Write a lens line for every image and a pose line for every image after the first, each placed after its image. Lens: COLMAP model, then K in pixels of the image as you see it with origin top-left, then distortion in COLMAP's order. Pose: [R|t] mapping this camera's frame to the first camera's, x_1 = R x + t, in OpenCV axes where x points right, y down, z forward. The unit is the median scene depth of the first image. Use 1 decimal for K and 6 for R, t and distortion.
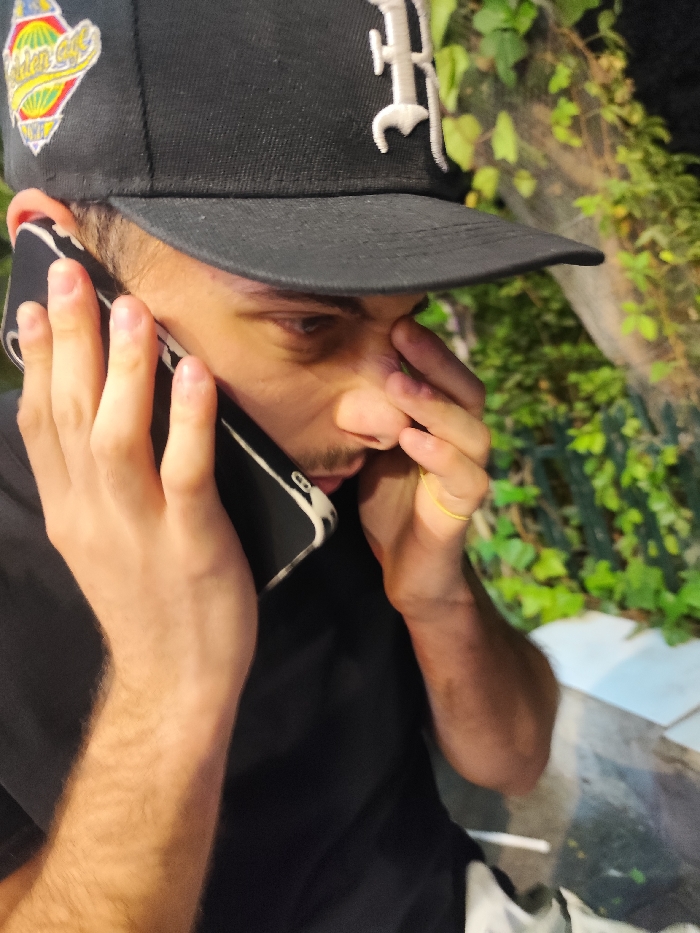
lens RADIAL K [[677.7, 0, 350.0], [0, 677.7, 466.5], [0, 0, 1]] dist [-0.005337, -0.013200]
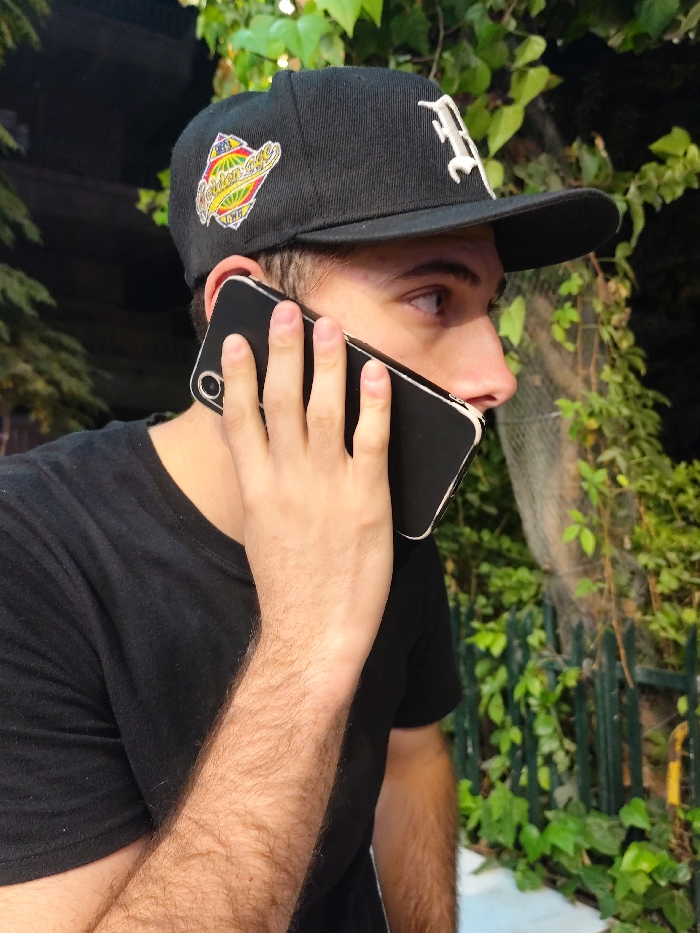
lens RADIAL K [[881.5, 0, 350.0], [0, 881.5, 466.5], [0, 0, 1]] dist [0.018301, -0.009983]
pose [[0.924532, 0.328094, 0.193895, -0.138980], [-0.286745, 0.933990, -0.213168, 0.055894], [-0.251035, 0.141483, 0.957582, -0.136033]]
